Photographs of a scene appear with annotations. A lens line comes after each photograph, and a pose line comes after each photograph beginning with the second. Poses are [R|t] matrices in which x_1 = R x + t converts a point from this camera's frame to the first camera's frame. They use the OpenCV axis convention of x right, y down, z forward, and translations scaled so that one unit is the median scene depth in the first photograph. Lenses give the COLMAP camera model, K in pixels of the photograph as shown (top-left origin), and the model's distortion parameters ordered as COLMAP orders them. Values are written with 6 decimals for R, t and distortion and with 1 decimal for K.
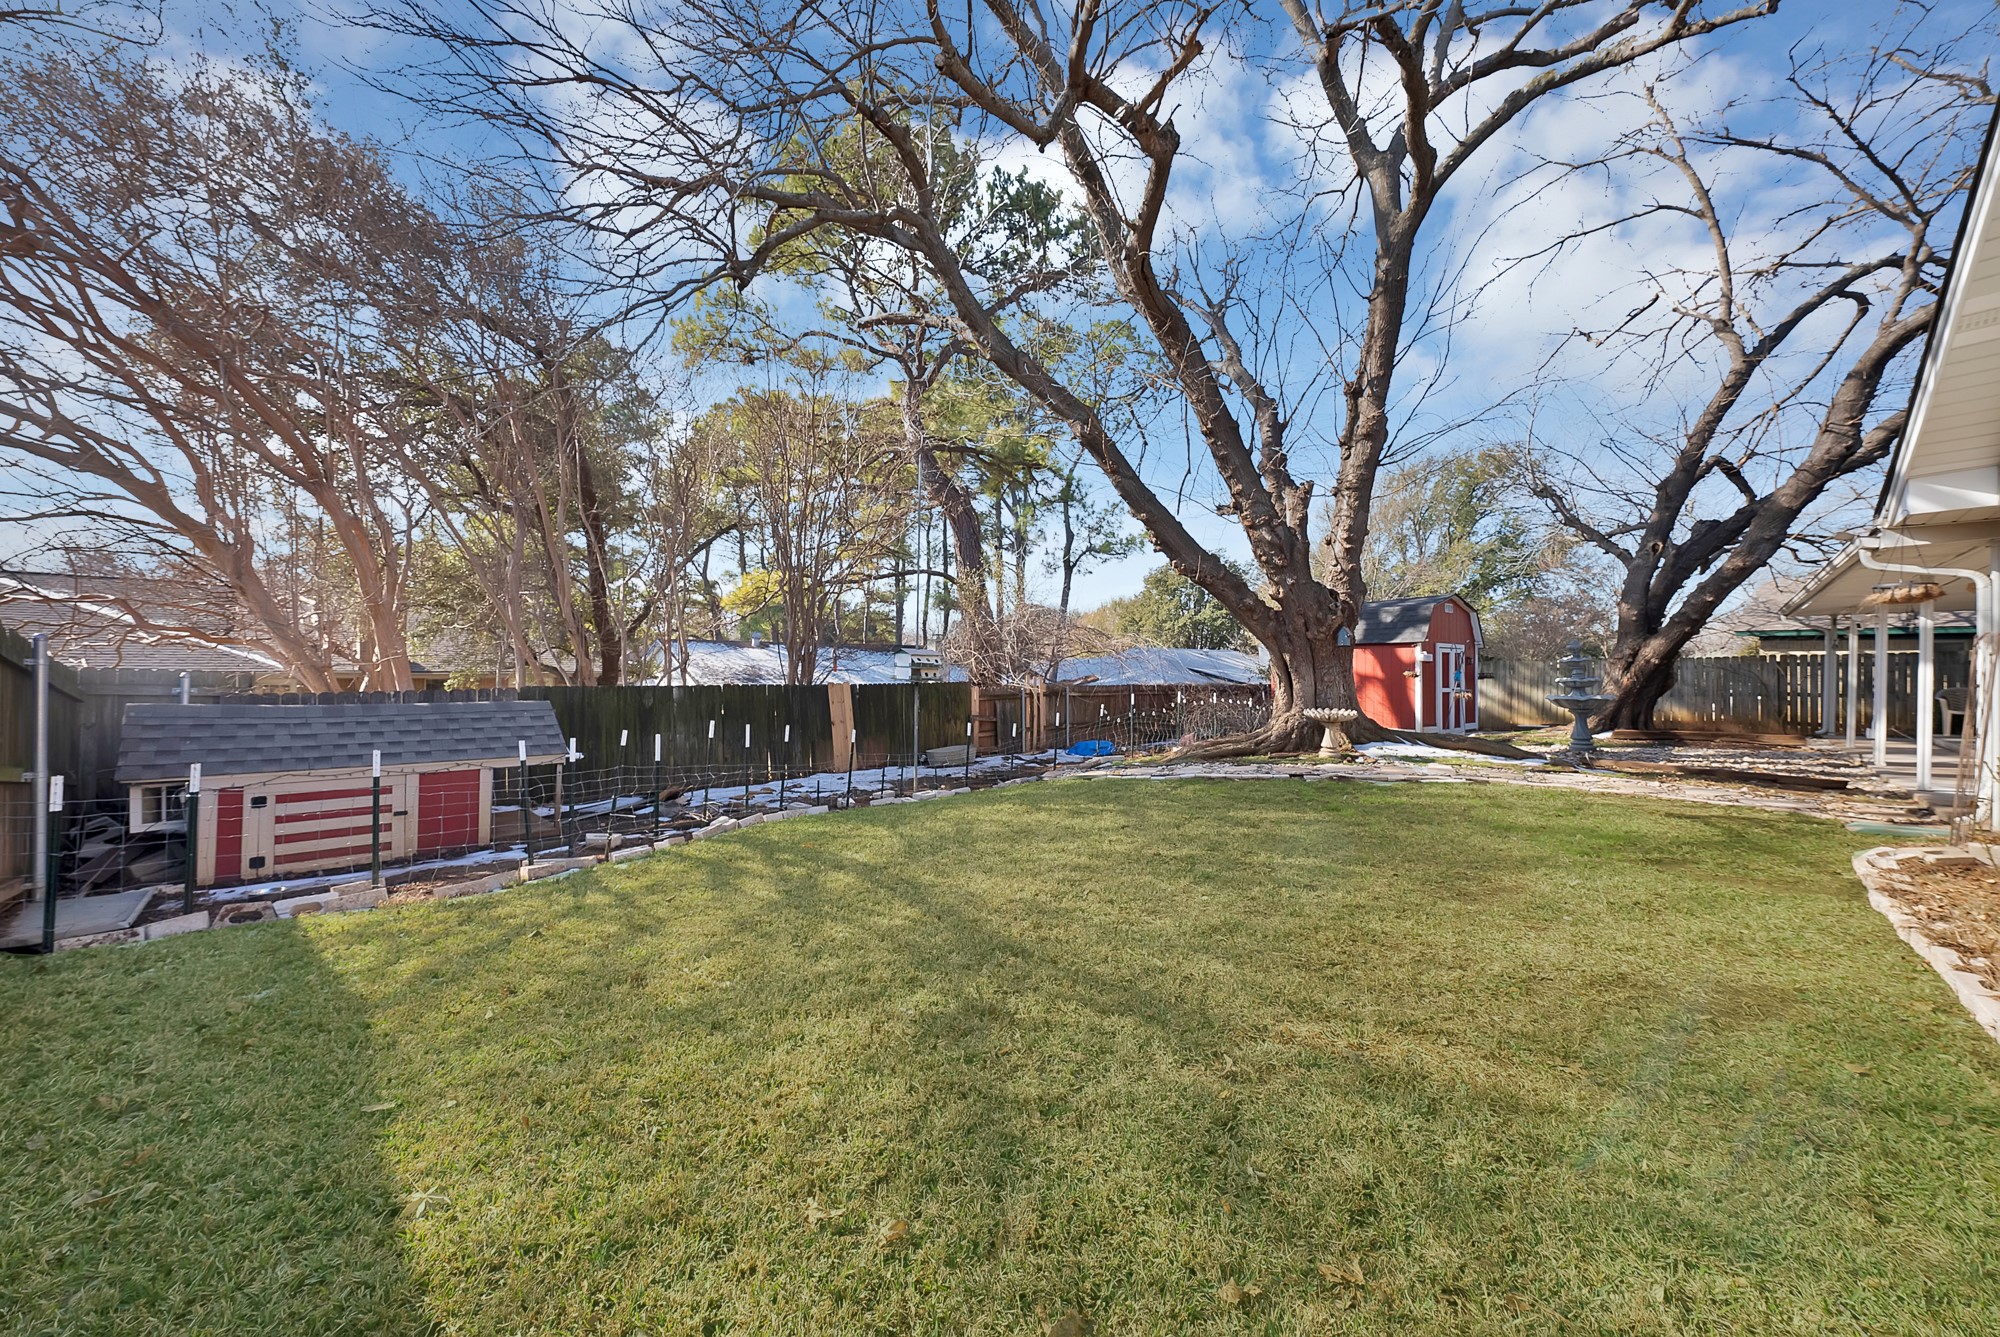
lens RADIAL K [[709.7, 0, 993.3], [0, 709.7, 659.8], [0, 0, 1]] dist [-0.025375, 0.004350]
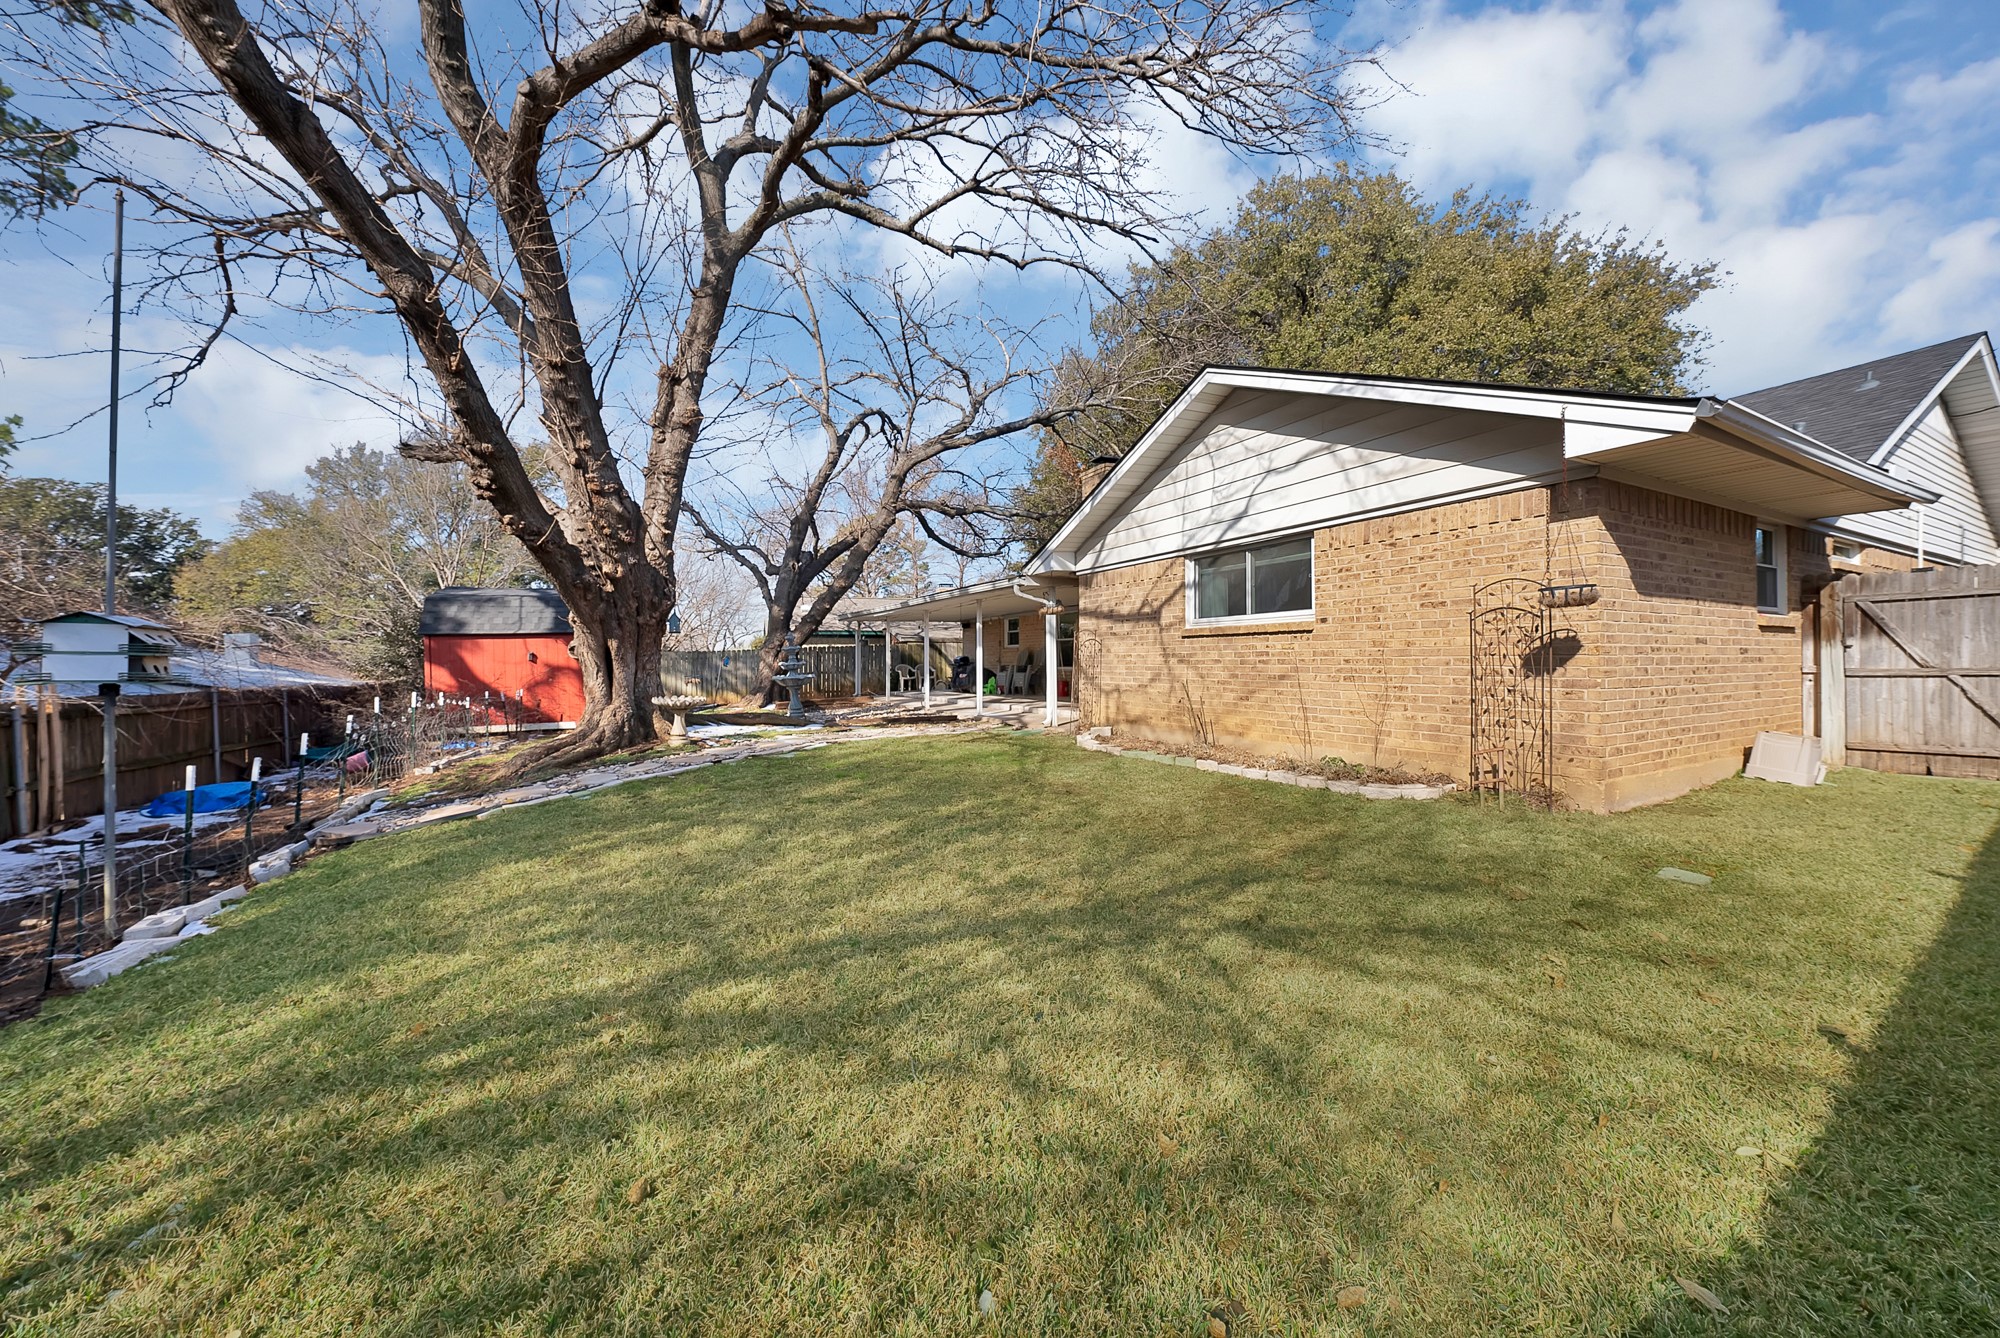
lens RADIAL K [[709.7, 0, 1001.3], [0, 709.7, 665.3], [0, 0, 1]] dist [-0.025375, 0.004350]
pose [[0.262312, -0.019635, 0.964783, -0.344132], [0.005789, 0.999807, 0.018773, 0.010752], [-0.964966, 0.000660, 0.262375, 0.297743]]
